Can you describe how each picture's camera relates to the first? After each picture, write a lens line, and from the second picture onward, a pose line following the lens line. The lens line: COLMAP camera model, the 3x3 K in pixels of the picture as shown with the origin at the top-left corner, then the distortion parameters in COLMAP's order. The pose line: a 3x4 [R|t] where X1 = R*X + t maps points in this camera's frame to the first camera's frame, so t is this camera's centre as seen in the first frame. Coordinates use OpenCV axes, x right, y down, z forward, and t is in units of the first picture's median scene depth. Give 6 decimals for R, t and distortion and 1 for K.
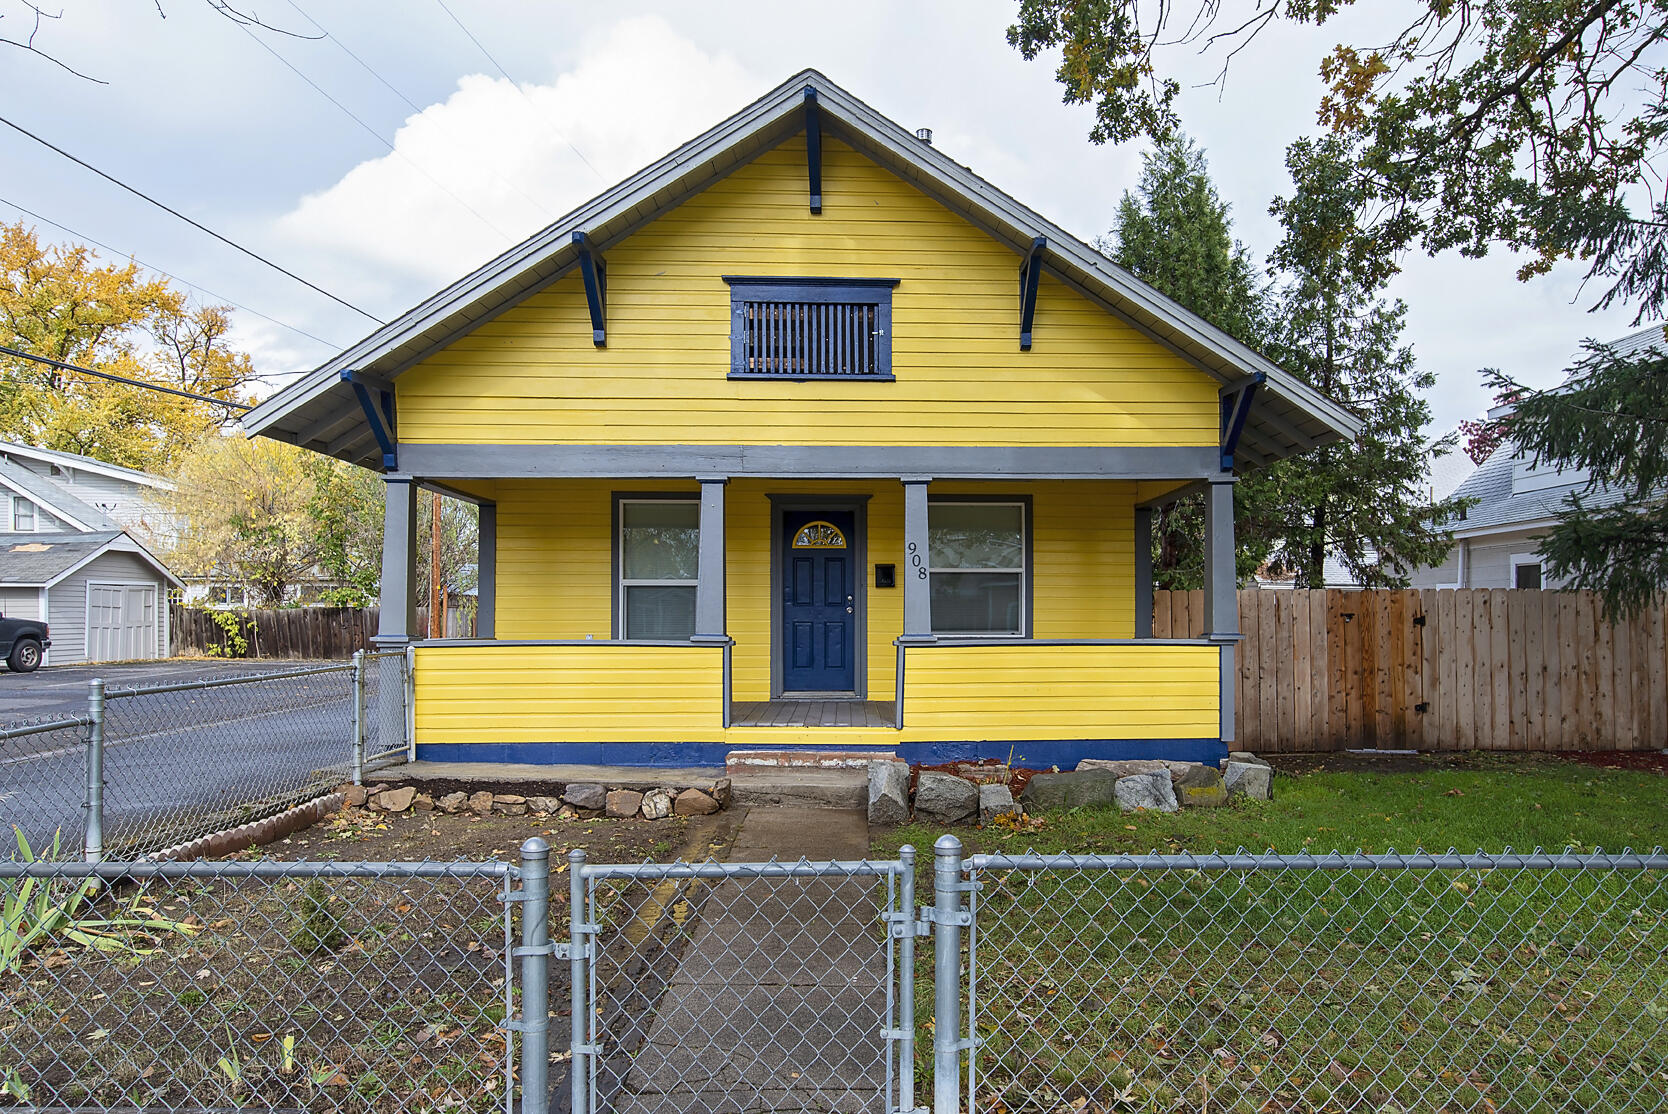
lens RADIAL K [[1058.5, 0, 879.2], [0, 1058.5, 619.3], [0, 0, 1]] dist [0.008159, 0.004153]
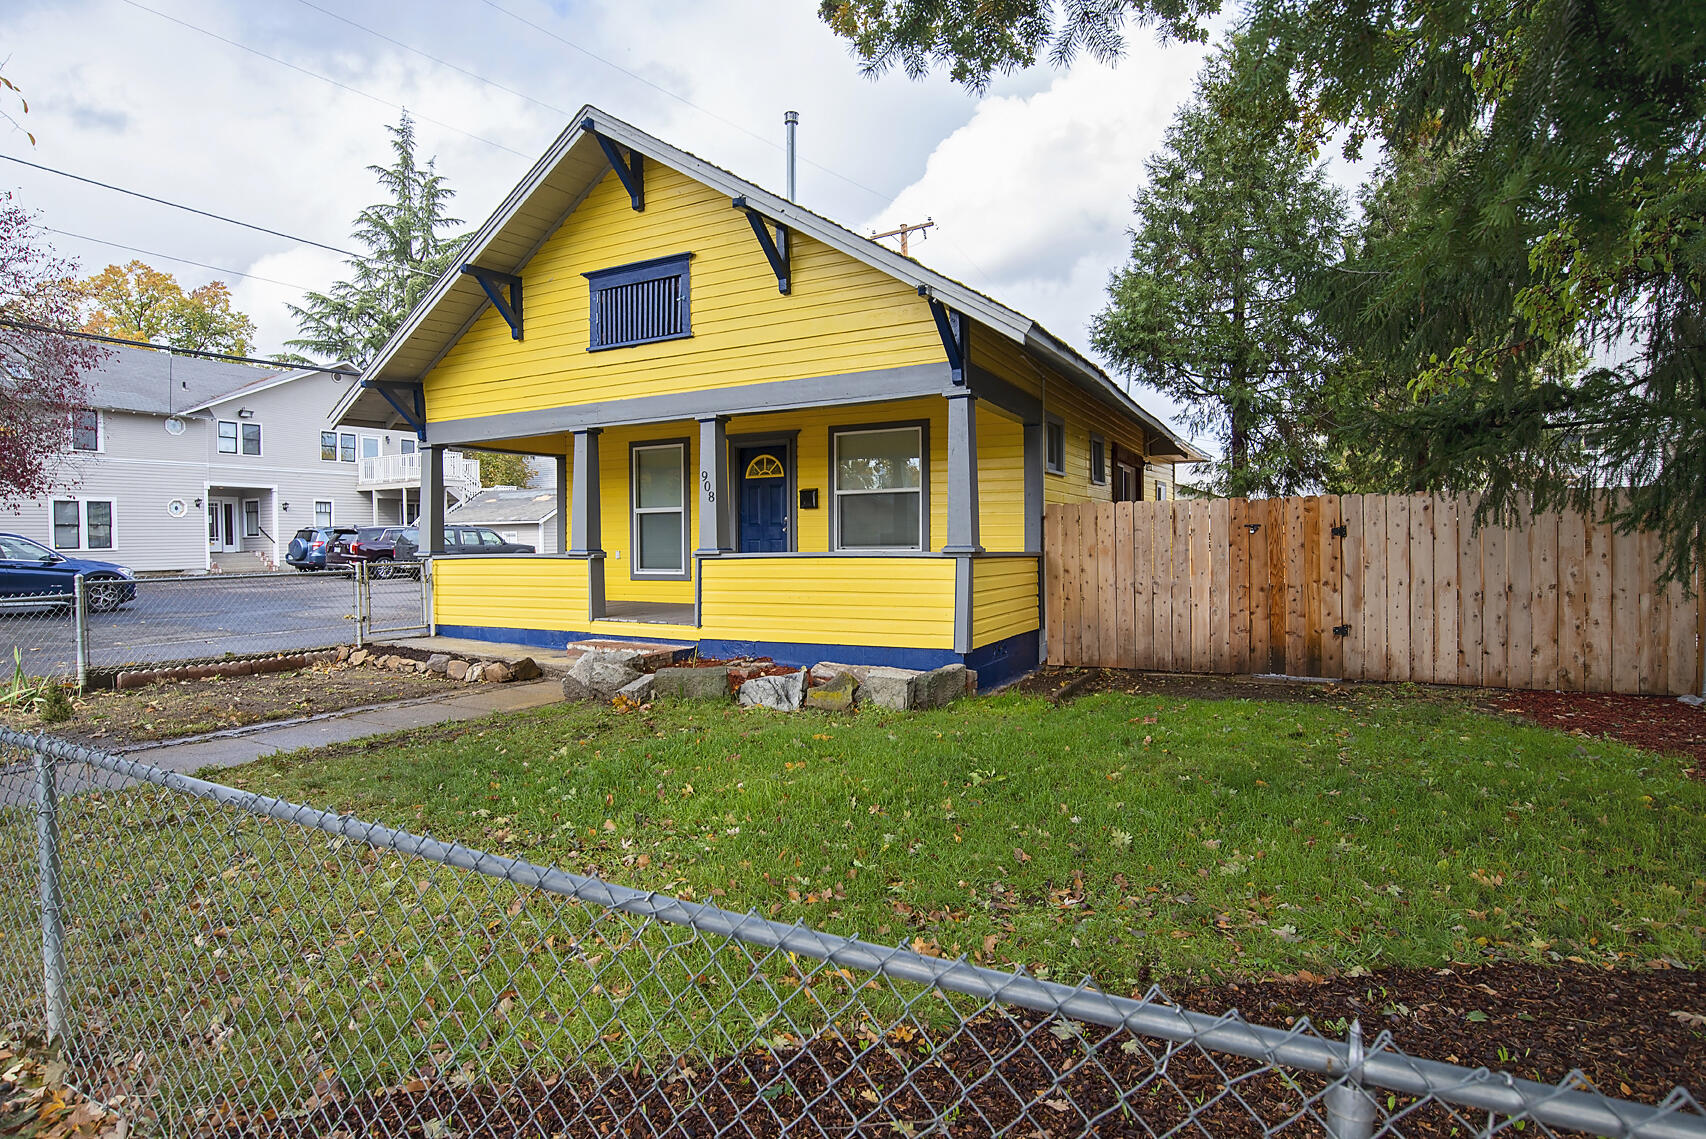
lens RADIAL K [[924.3, 0, 853.0], [0, 924.3, 569.5], [0, 0, 1]] dist [-0.048991, 0.001134]
pose [[0.859934, 0.005947, -0.510371, 0.701487], [0.010276, 0.999528, 0.028961, 0.009072], [0.510302, -0.030149, 0.859467, 0.191907]]
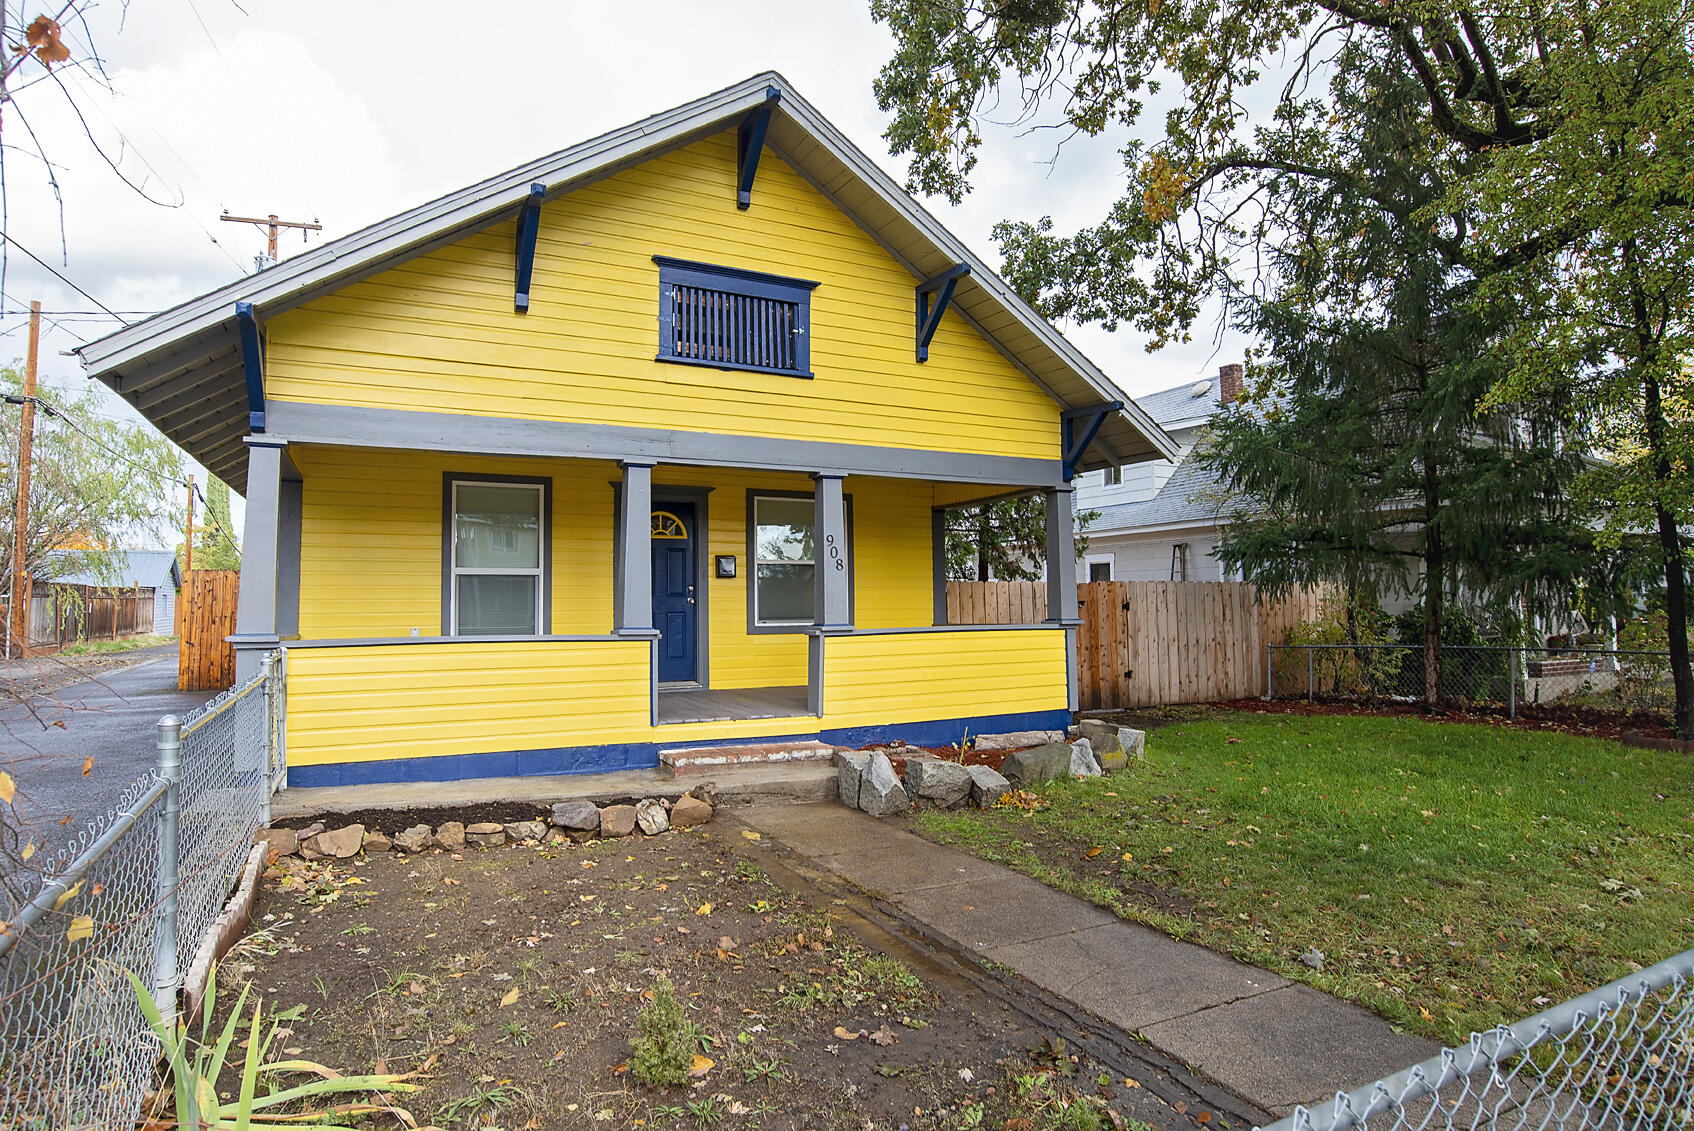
lens RADIAL K [[917.8, 0, 847.0], [0, 917.8, 565.5], [0, 0, 1]] dist [-0.048991, 0.001134]
pose [[0.908638, 0.010535, 0.417452, -0.324661], [0.007680, 0.999091, -0.041931, -0.005142], [-0.417515, 0.041306, 0.907731, 0.181397]]
